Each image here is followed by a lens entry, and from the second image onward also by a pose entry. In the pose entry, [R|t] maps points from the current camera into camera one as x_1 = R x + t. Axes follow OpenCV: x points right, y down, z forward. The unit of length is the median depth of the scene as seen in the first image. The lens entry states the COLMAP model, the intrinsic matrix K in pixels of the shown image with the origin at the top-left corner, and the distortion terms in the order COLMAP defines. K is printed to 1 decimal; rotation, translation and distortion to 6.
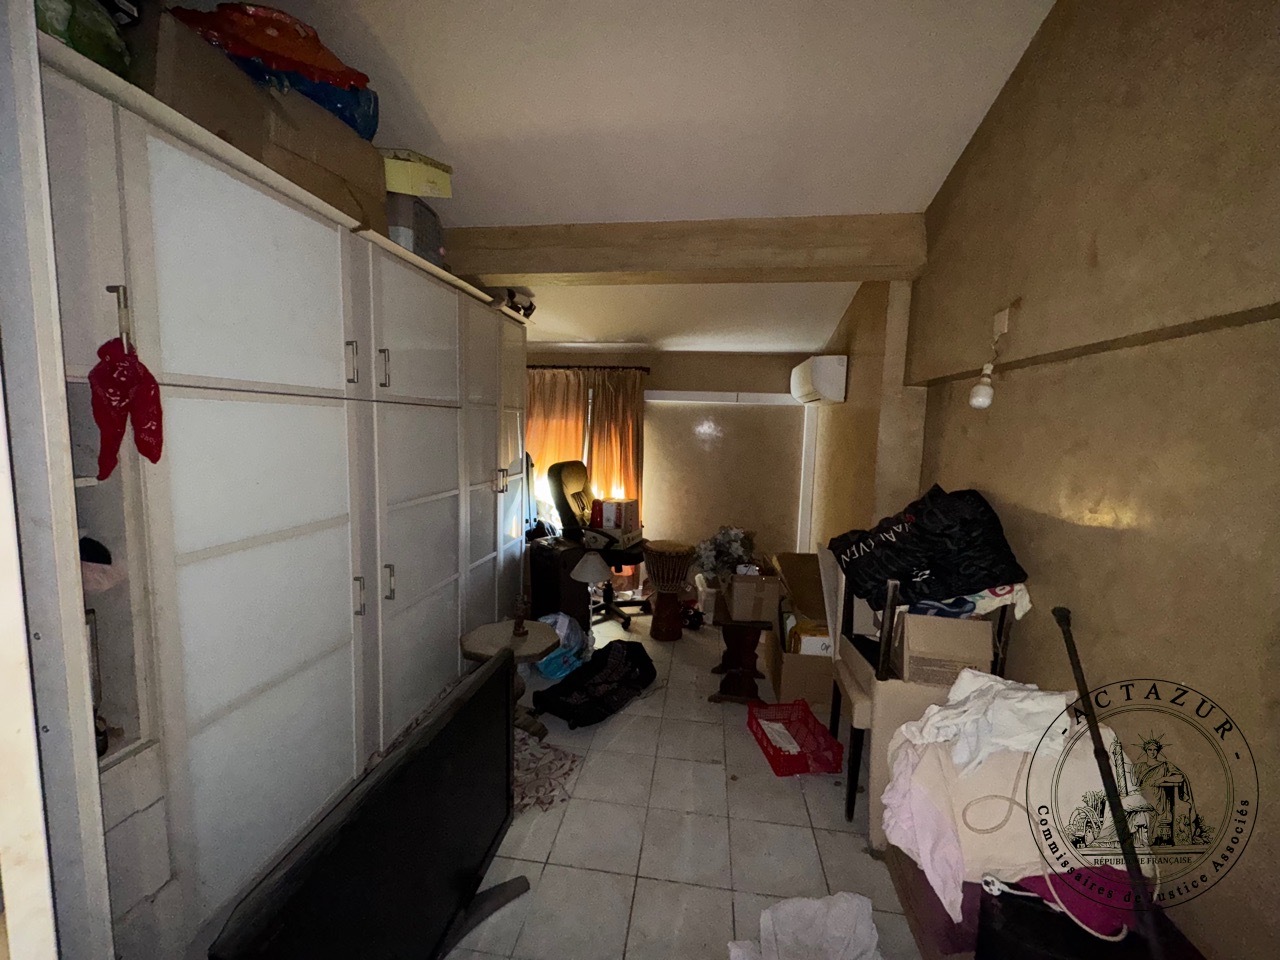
lens RADIAL K [[507.8, 0, 638.3], [0, 507.8, 479.0], [0, 0, 1]] dist [-0.002873, 0.001249]
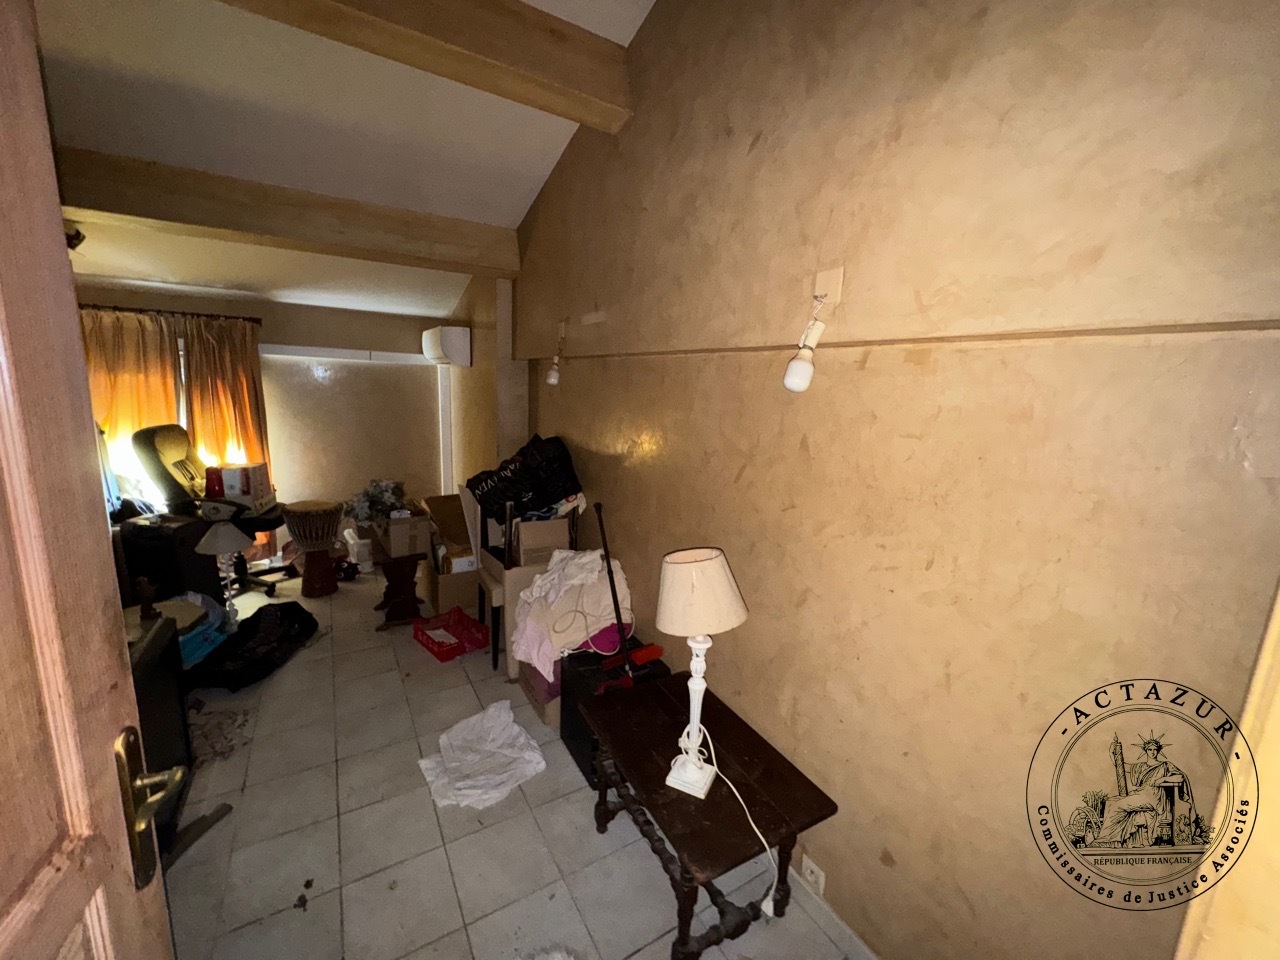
lens RADIAL K [[507.8, 0, 638.1], [0, 507.8, 477.4], [0, 0, 1]] dist [-0.002873, 0.001249]
pose [[0.775754, -0.109064, 0.621539, -0.072255], [0.044307, 0.991934, 0.118758, -0.018493], [-0.629478, -0.064589, 0.774329, -0.227977]]
